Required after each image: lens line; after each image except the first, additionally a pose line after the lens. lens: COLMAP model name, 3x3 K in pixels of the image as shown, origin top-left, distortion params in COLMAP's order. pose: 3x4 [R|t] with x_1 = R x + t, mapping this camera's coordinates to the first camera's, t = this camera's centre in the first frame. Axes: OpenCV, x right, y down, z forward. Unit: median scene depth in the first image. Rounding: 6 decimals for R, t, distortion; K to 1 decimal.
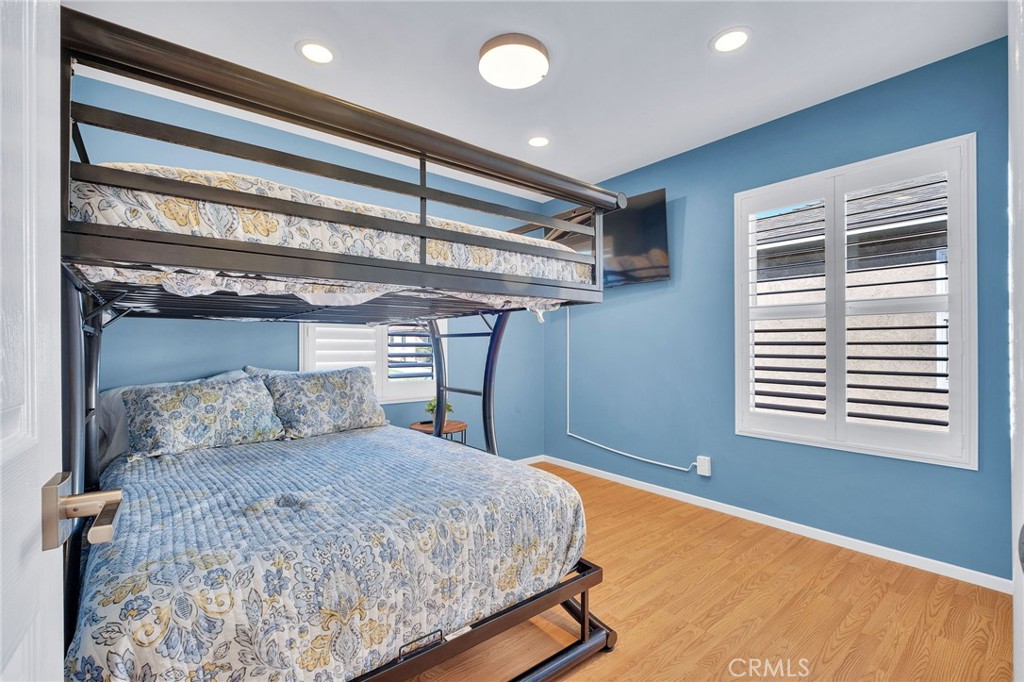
lens RADIAL K [[456.0, 0, 510.3], [0, 456.0, 336.2], [0, 0, 1]] dist [-0.000802, -0.000147]
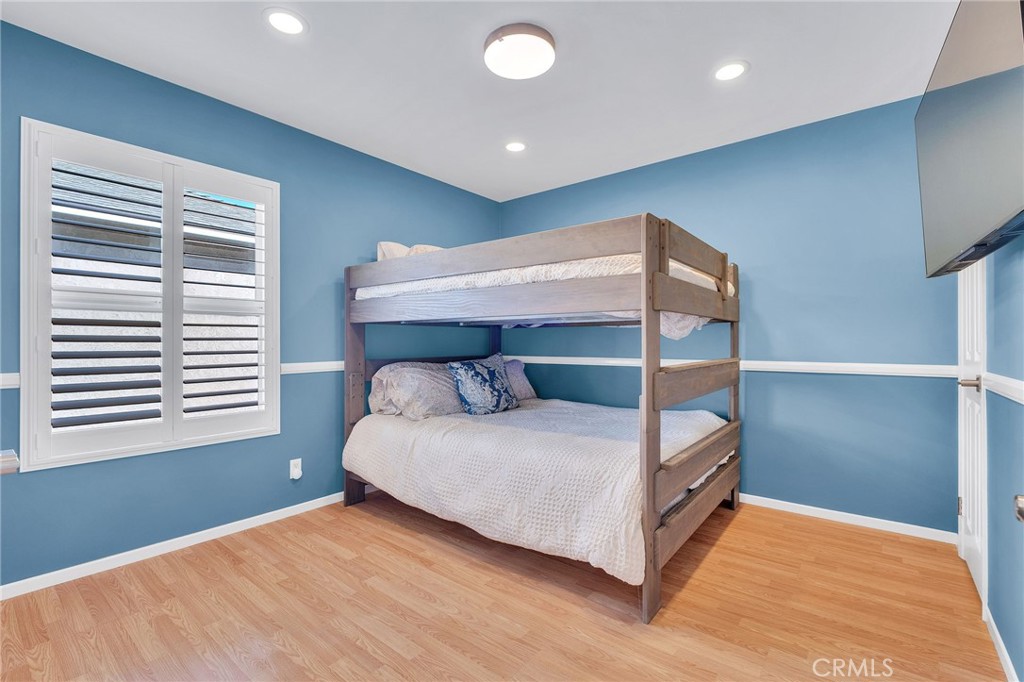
lens RADIAL K [[456.0, 0, 510.3], [0, 456.0, 336.2], [0, 0, 1]] dist [-0.000802, -0.000147]
pose [[-0.212245, 0.014605, 0.977107, -0.370056], [-0.010730, 0.999793, -0.017275, 0.018438], [-0.977158, -0.014150, -0.212044, 0.511687]]
